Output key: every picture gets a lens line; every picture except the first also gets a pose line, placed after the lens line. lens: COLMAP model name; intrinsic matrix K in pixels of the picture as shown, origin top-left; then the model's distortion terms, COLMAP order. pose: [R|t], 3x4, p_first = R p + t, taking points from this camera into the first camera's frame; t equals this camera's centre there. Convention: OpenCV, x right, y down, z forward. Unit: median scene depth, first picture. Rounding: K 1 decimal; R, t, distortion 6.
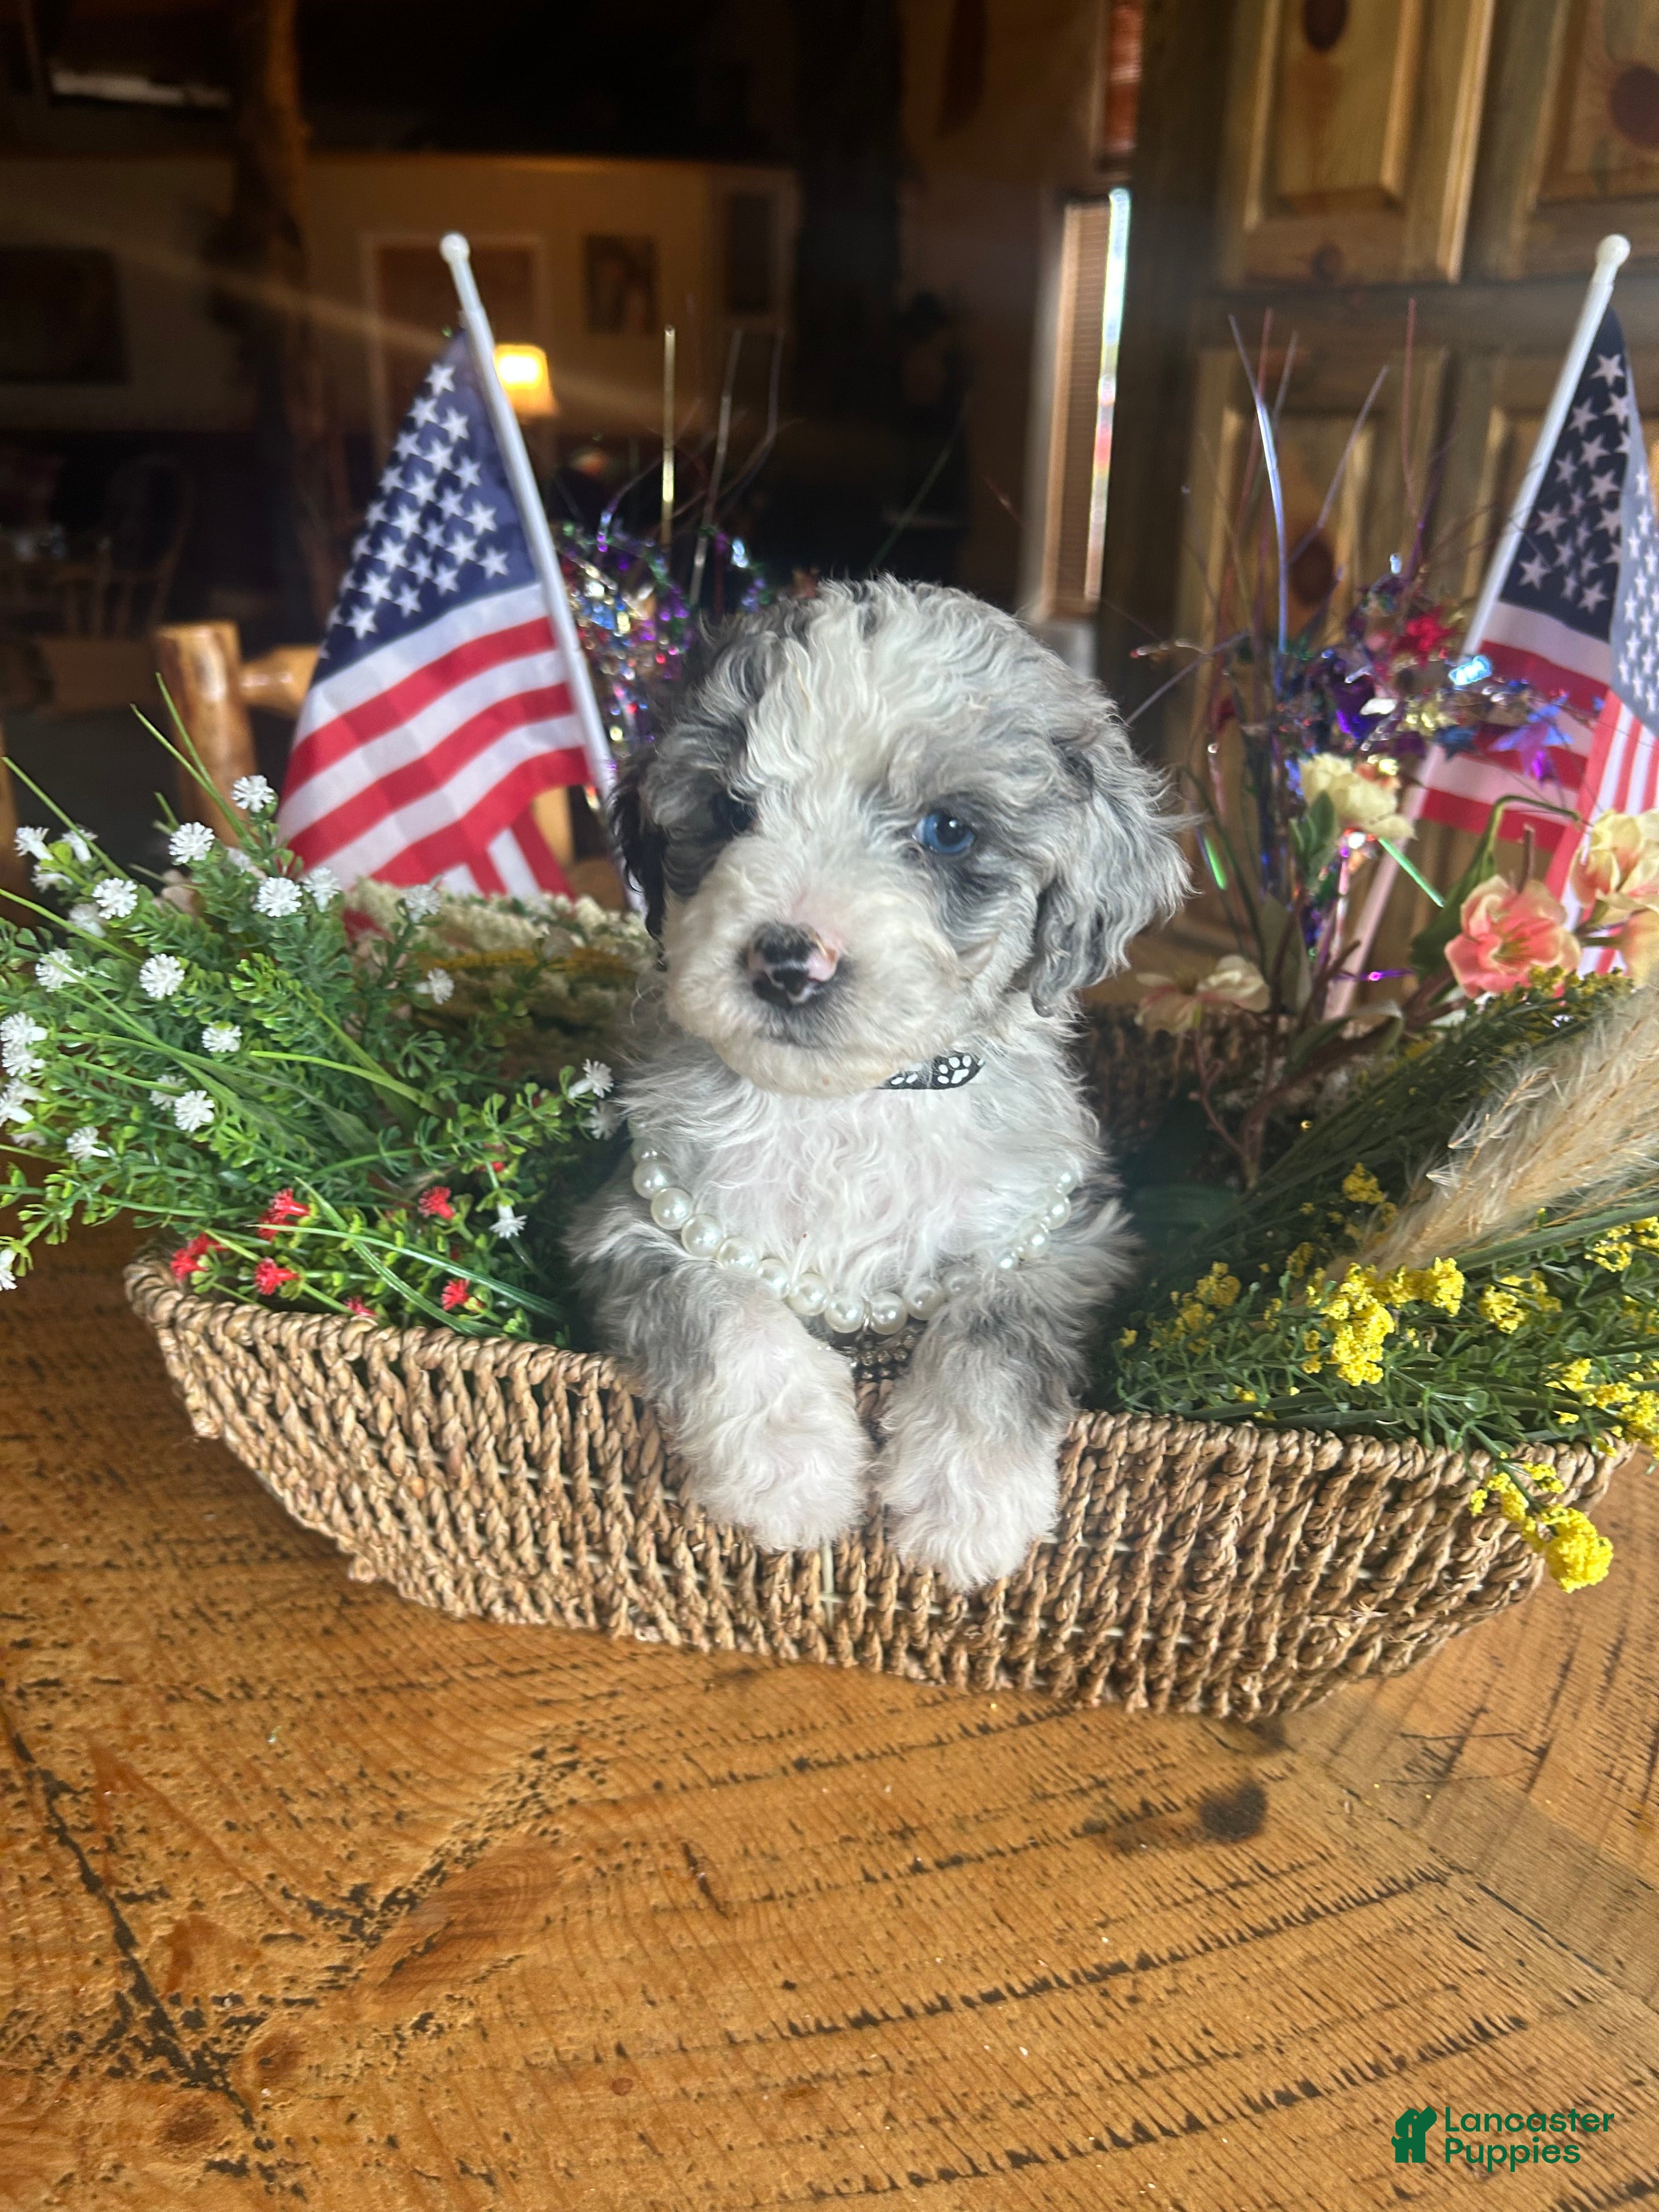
lens RADIAL K [[1672.4, 0, 829.5], [0, 1672.4, 1106.0], [0, 0, 1]] dist [0.014289, -0.002228]
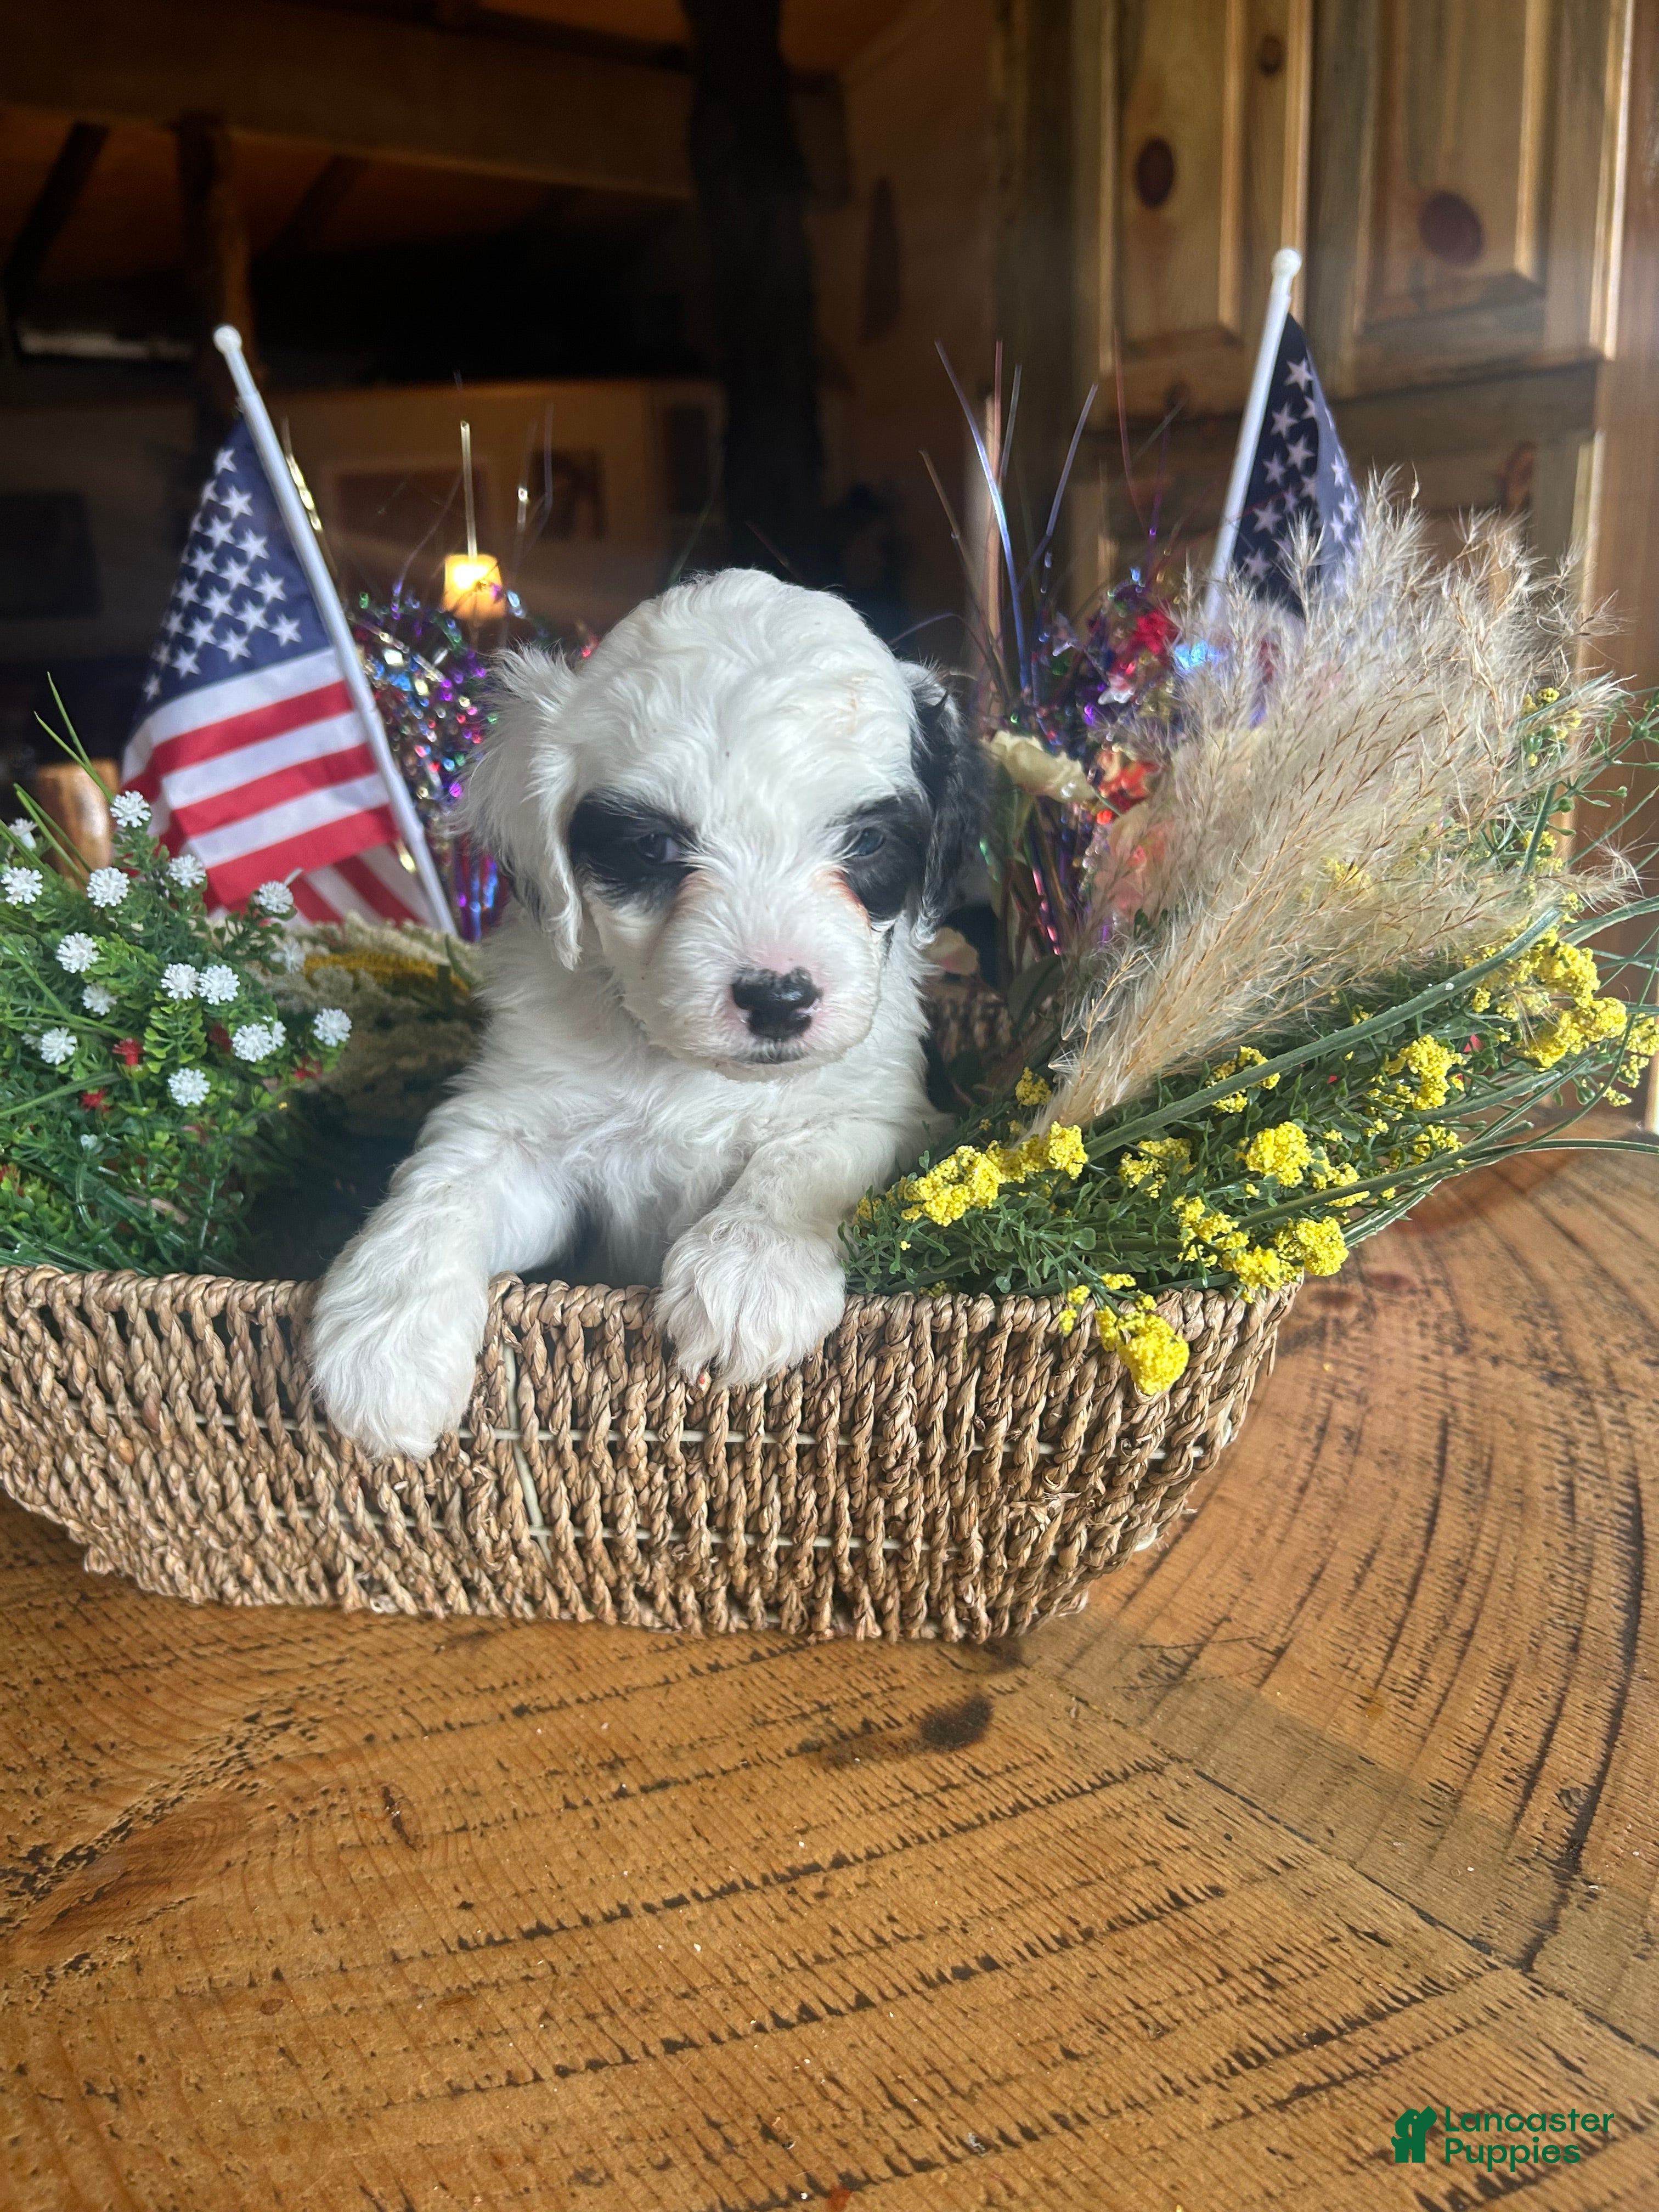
lens RADIAL K [[1669.9, 0, 829.5], [0, 1669.9, 1106.0], [0, 0, 1]] dist [0.010231, 0.006904]
pose [[0.998055, -0.062268, 0.003043, 0.192294], [0.062238, 0.992392, -0.106229, 0.167944], [0.003595, 0.106211, 0.994337, -0.004731]]
